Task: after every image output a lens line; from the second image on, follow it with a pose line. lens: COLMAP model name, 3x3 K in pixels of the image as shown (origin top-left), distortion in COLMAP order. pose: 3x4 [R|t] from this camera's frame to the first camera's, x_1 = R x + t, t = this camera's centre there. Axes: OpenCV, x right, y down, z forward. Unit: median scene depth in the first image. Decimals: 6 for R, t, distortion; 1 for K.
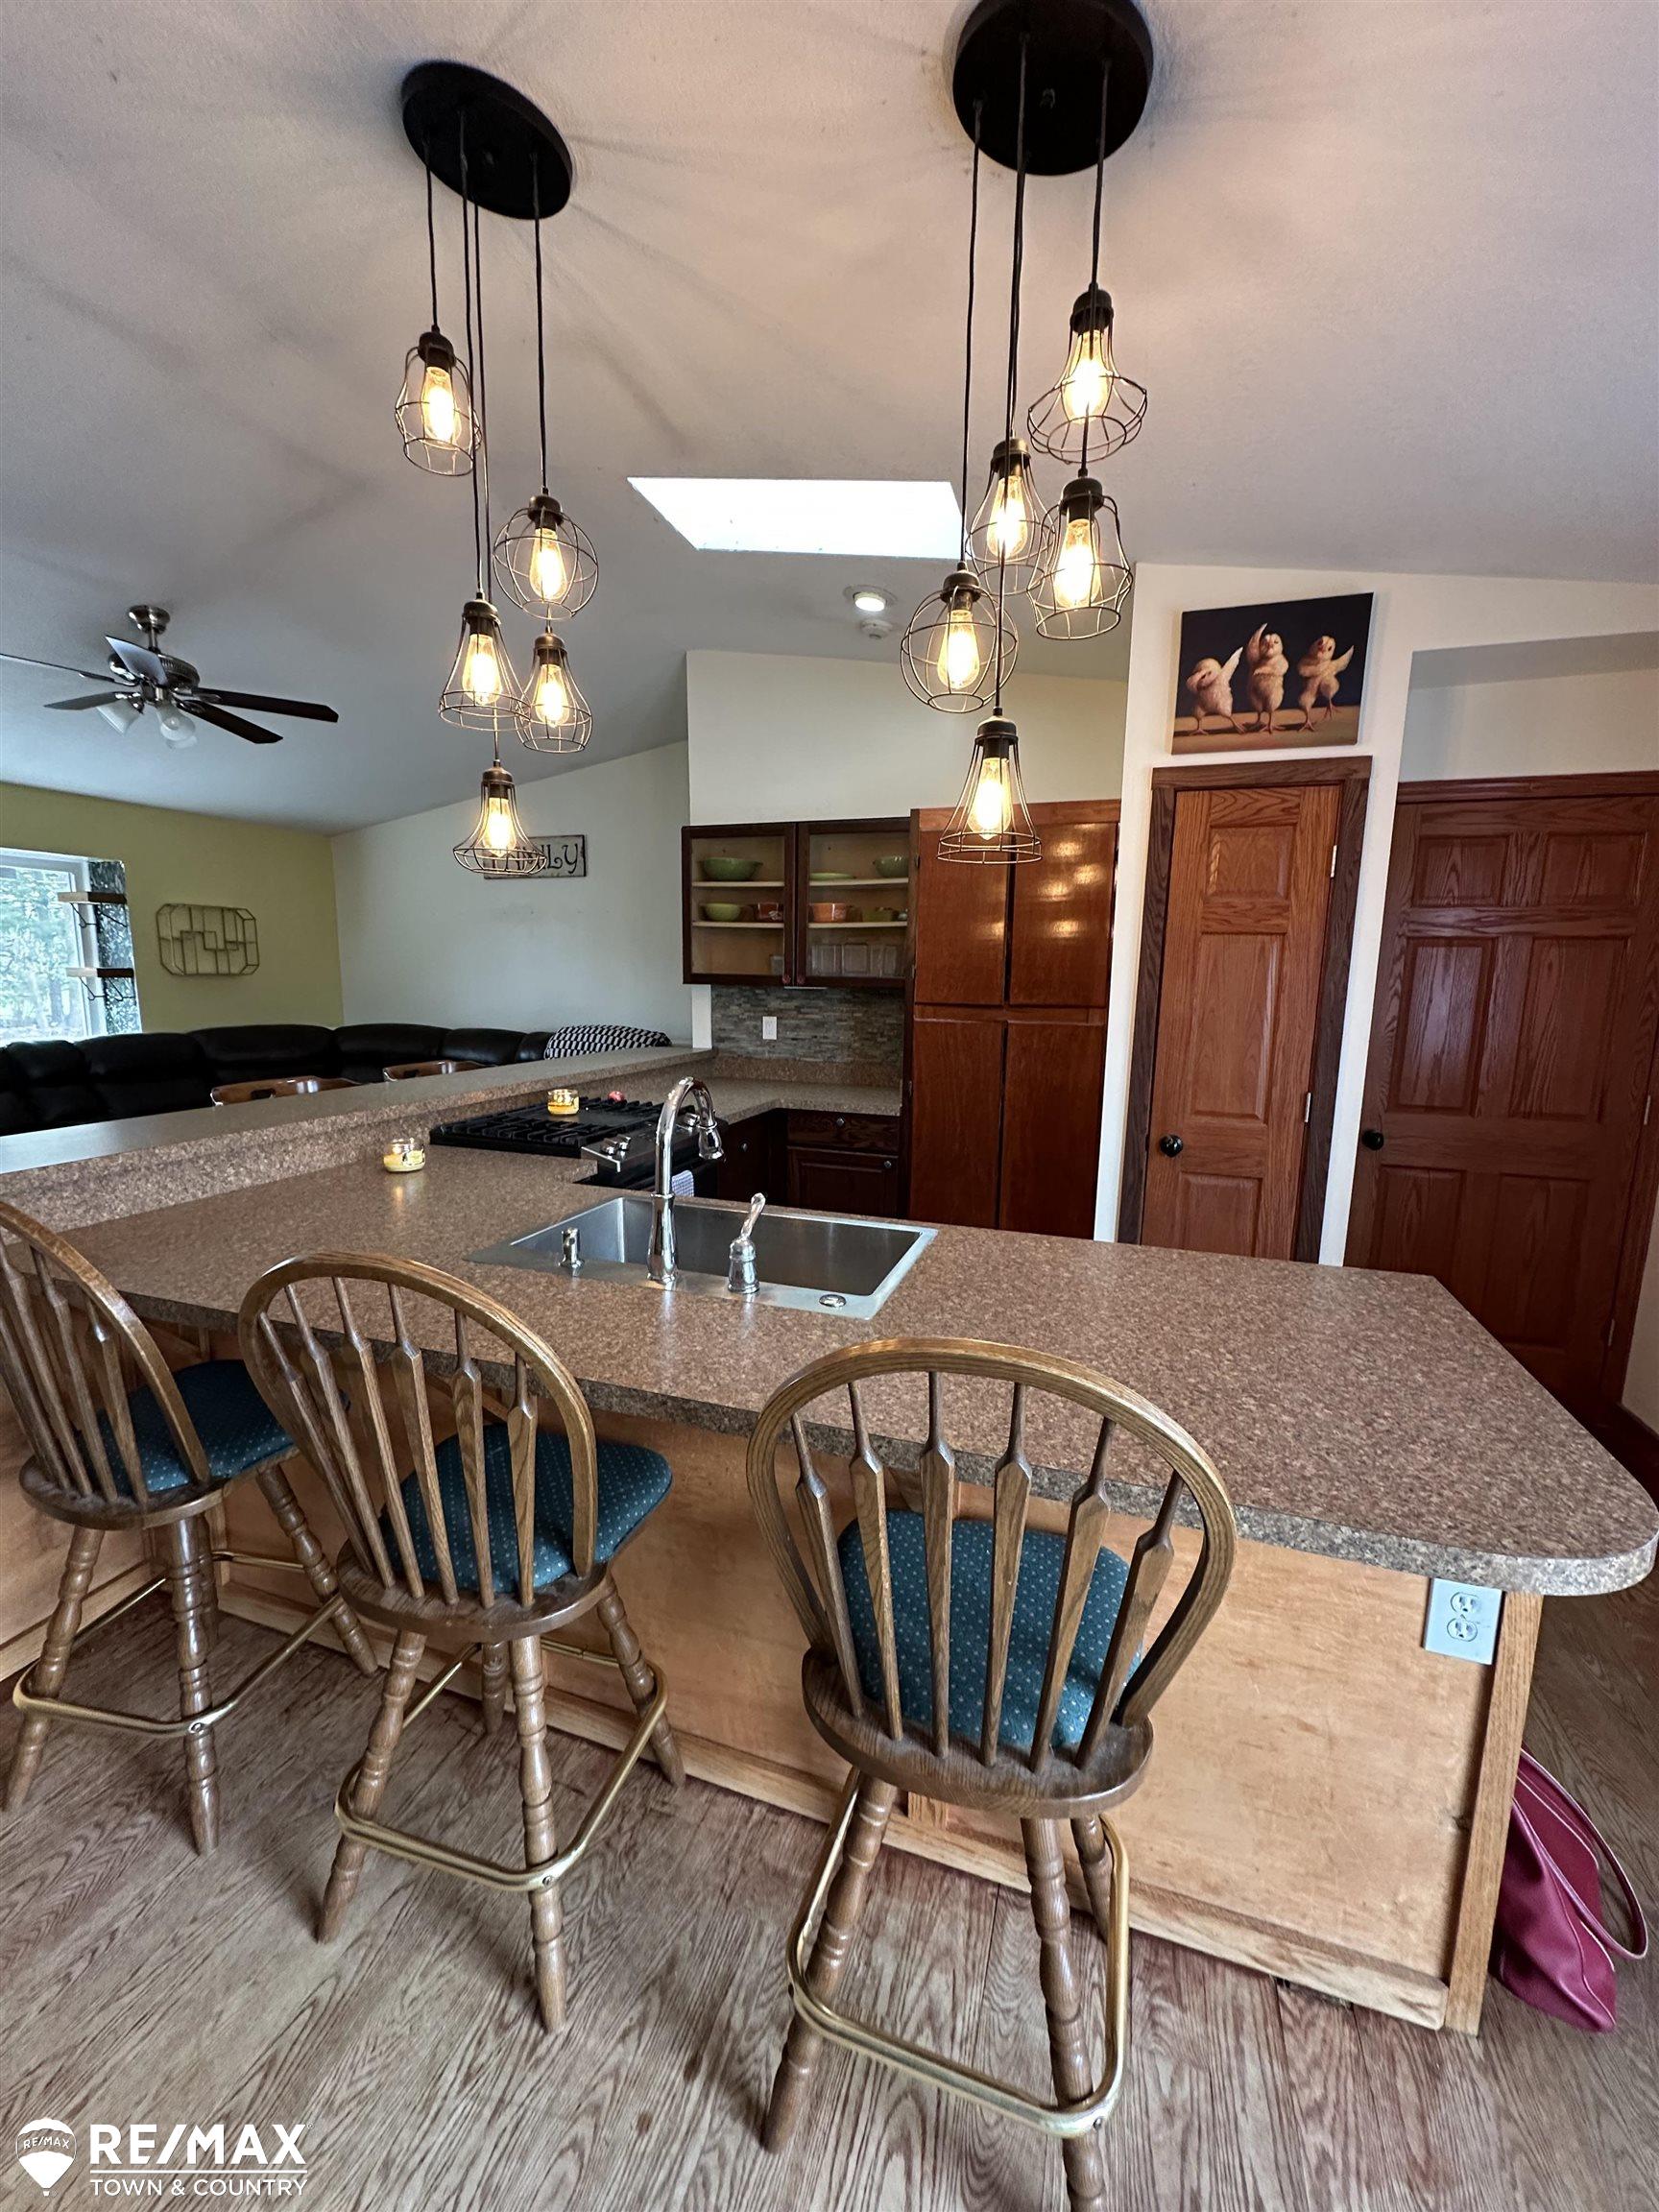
lens RADIAL K [[875.1, 0, 829.5], [0, 875.1, 1106.0], [0, 0, 1]] dist [-0.002192, 0.000153]
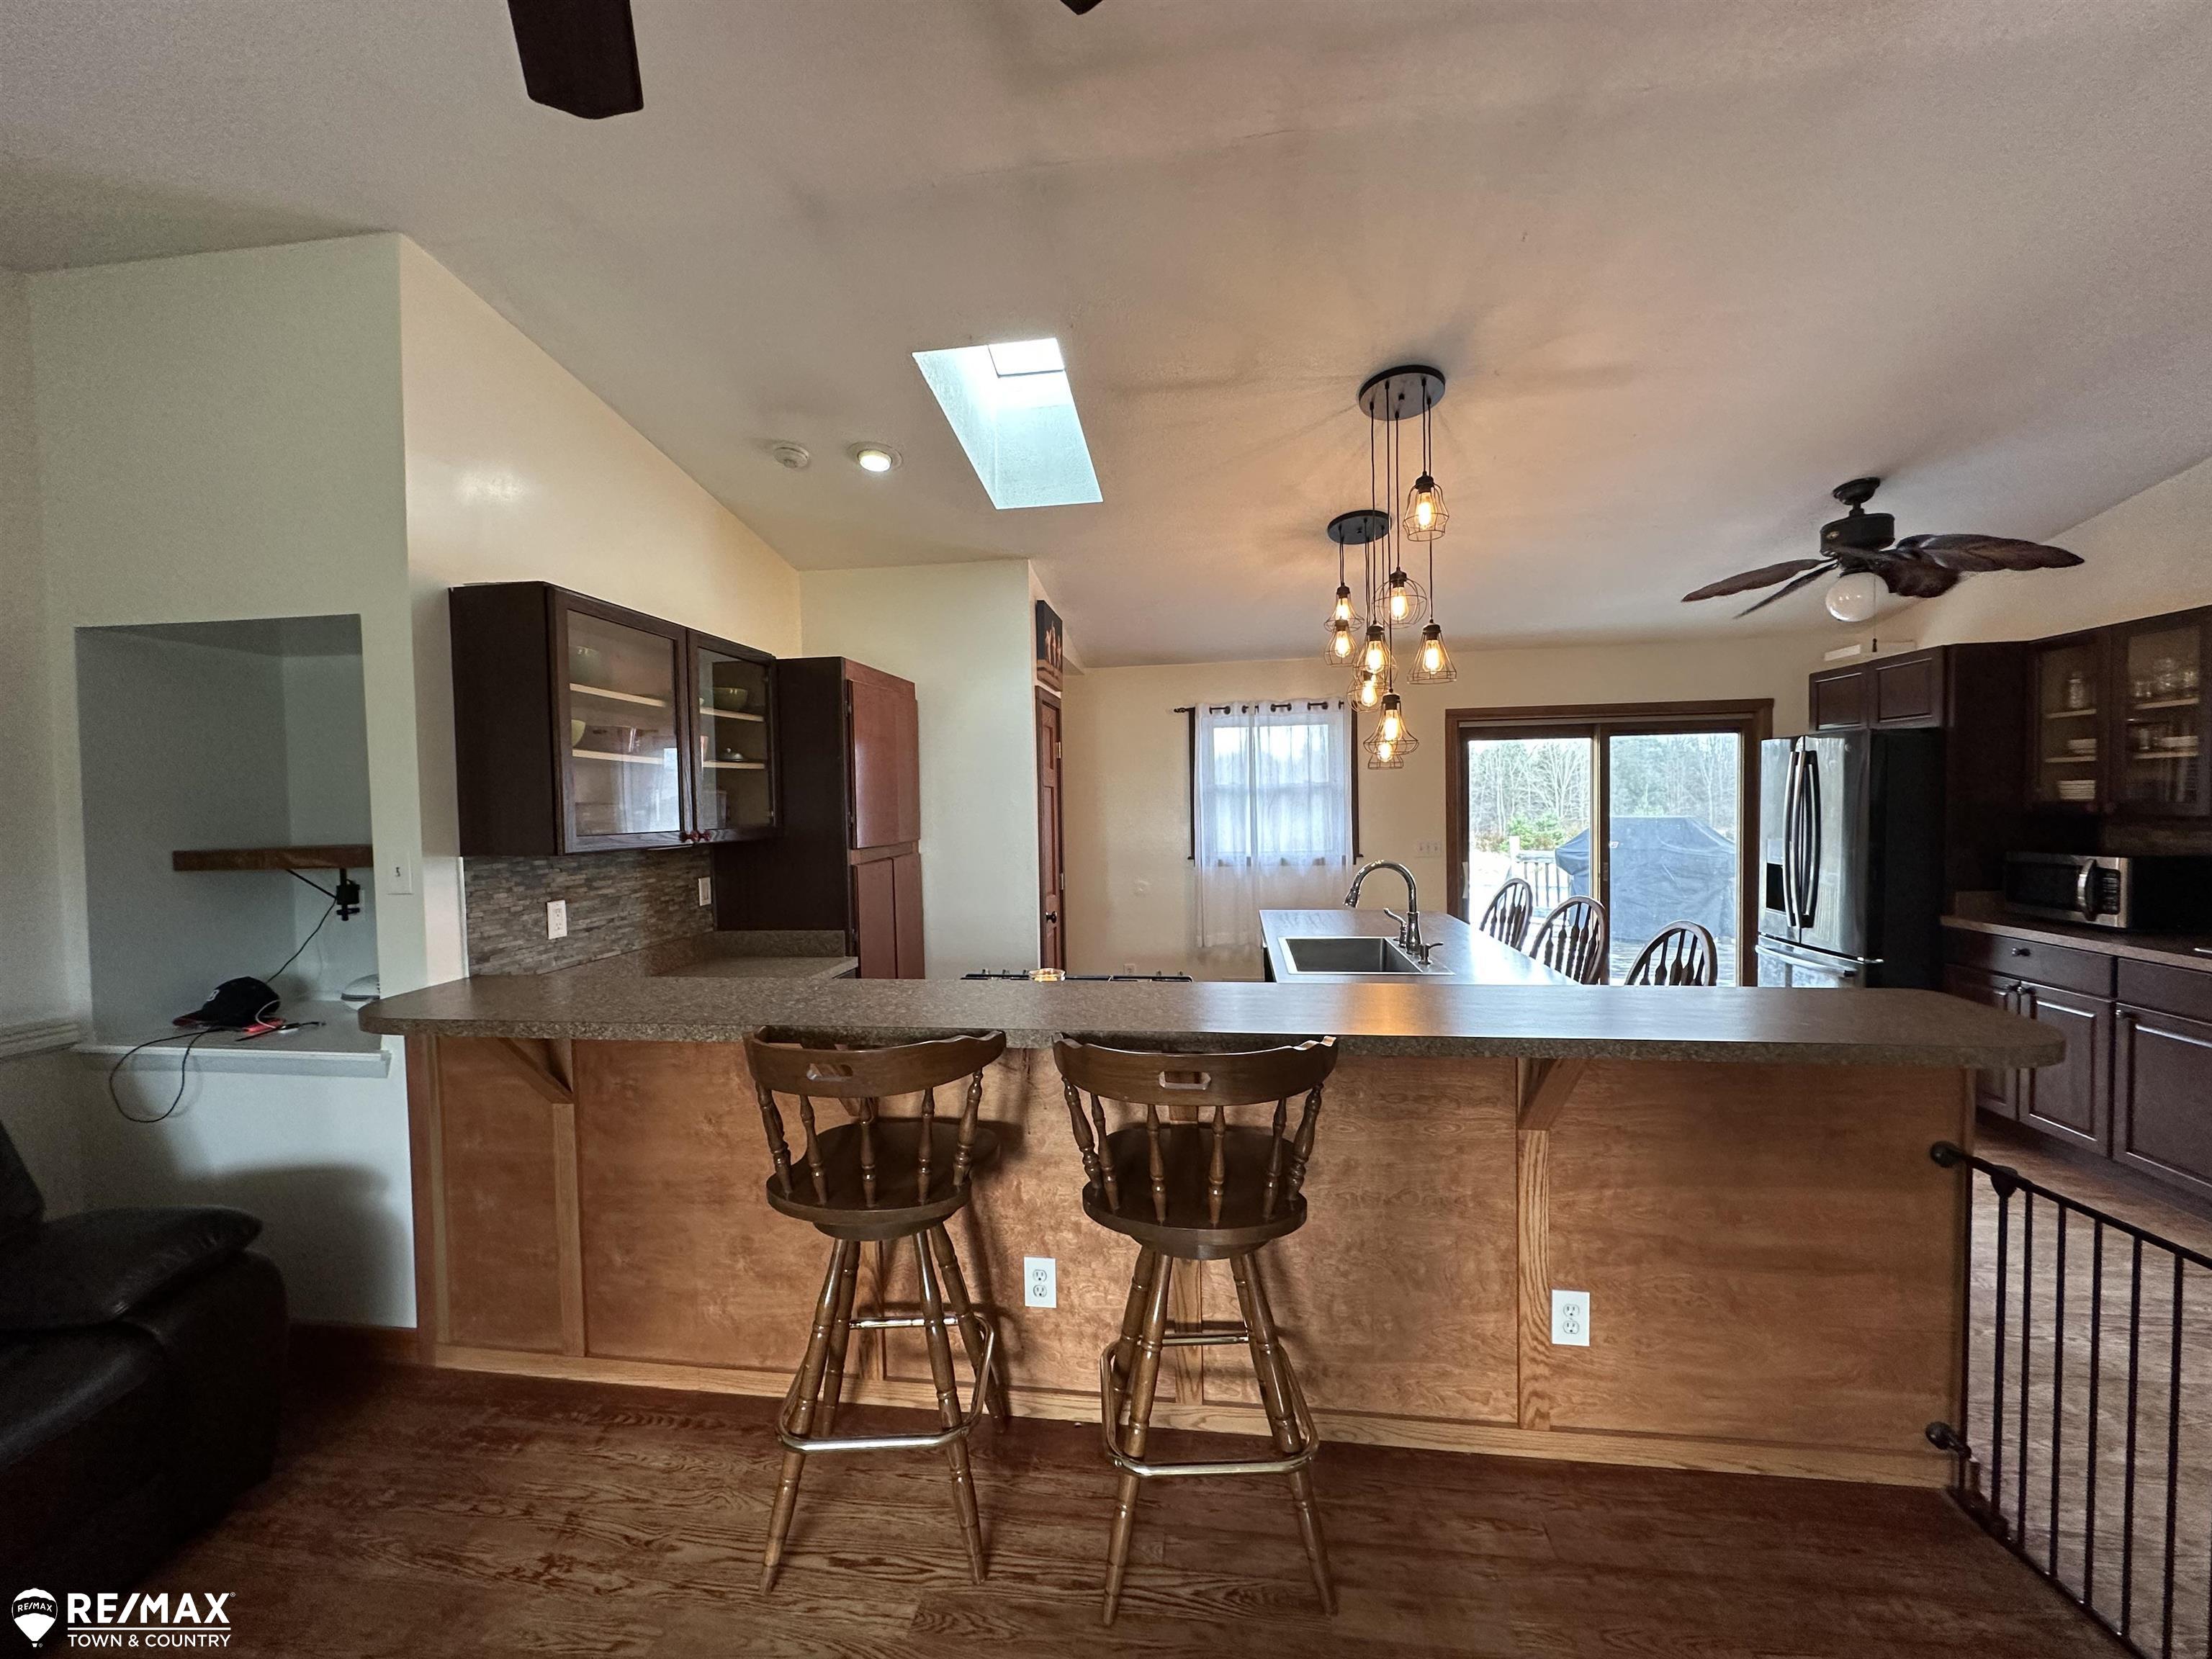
lens RADIAL K [[875.1, 0, 1106.0], [0, 875.1, 829.5], [0, 0, 1]] dist [-0.002192, 0.000153]
pose [[-0.185054, -0.037176, 0.982025, -1.300035], [0.172017, 0.982631, 0.069614, -0.222994], [-0.967556, 0.181807, -0.175445, 1.256345]]
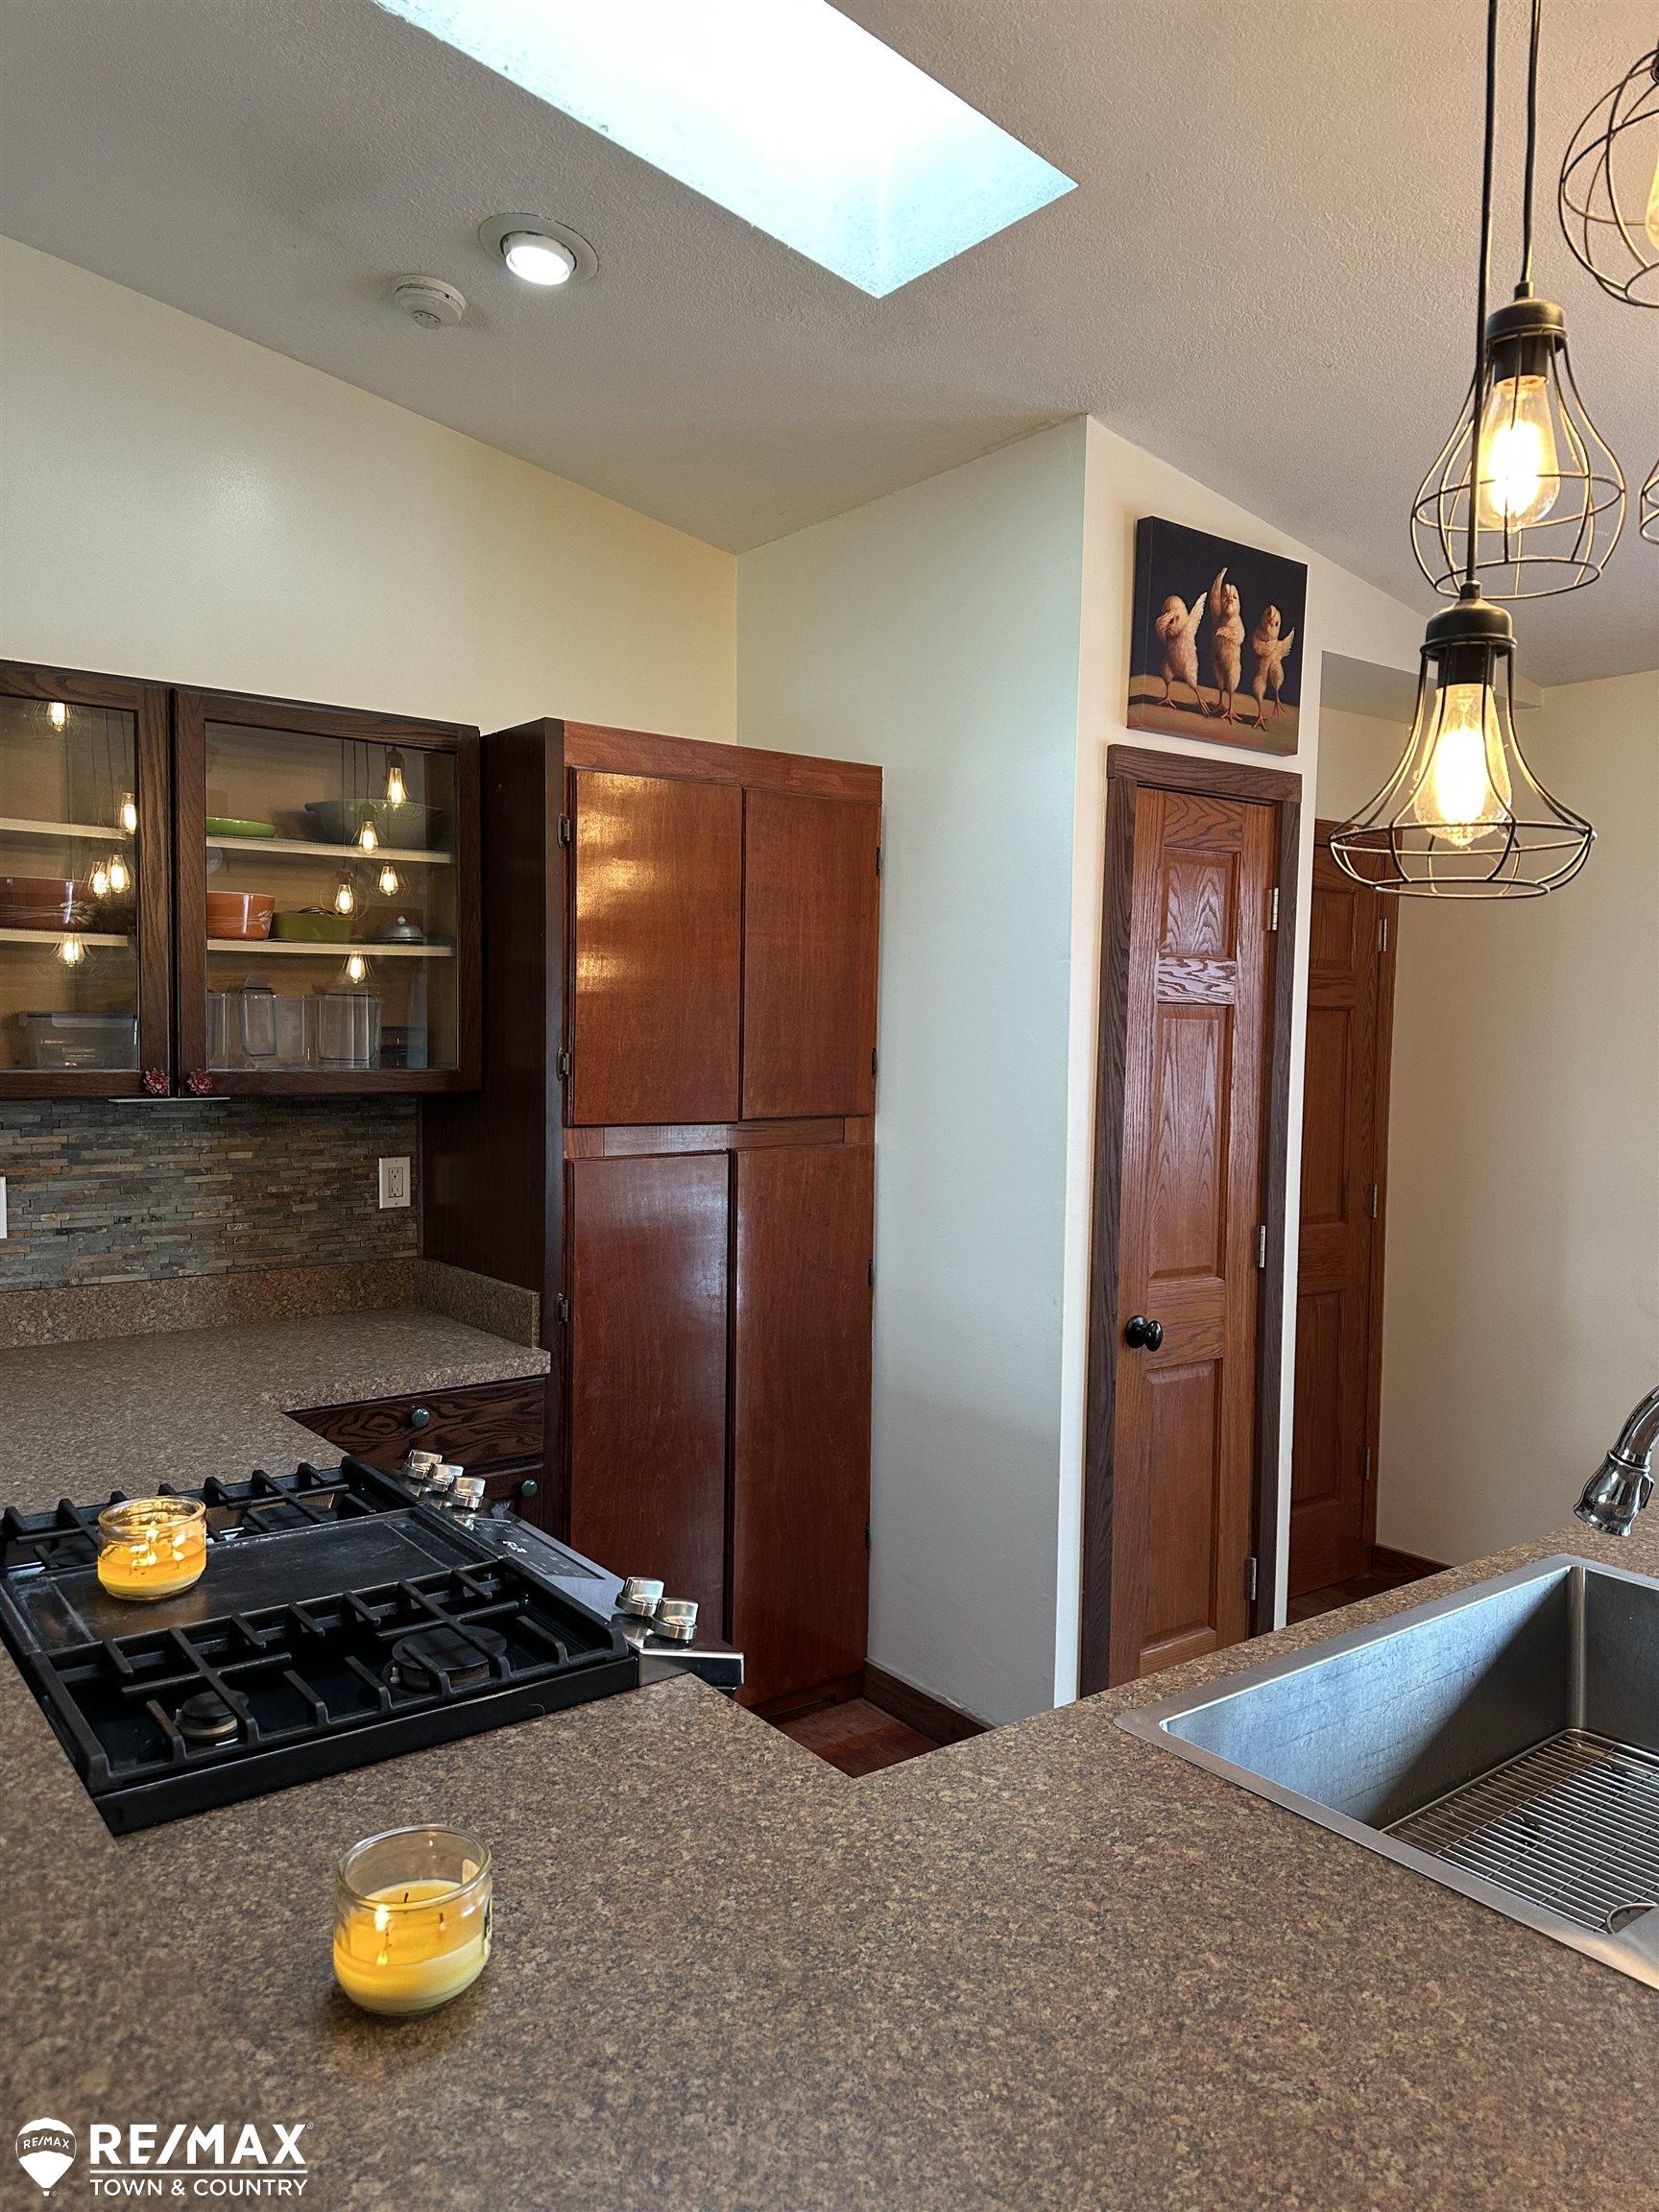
lens RADIAL K [[1562.0, 0, 829.5], [0, 1562.0, 1106.0], [0, 0, 1]] dist [0.111962, -0.129049]
pose [[0.561530, -0.047208, 0.826109, -0.728360], [0.120883, 0.992340, -0.025461, -0.125714], [-0.818579, 0.114159, 0.562935, 0.575680]]
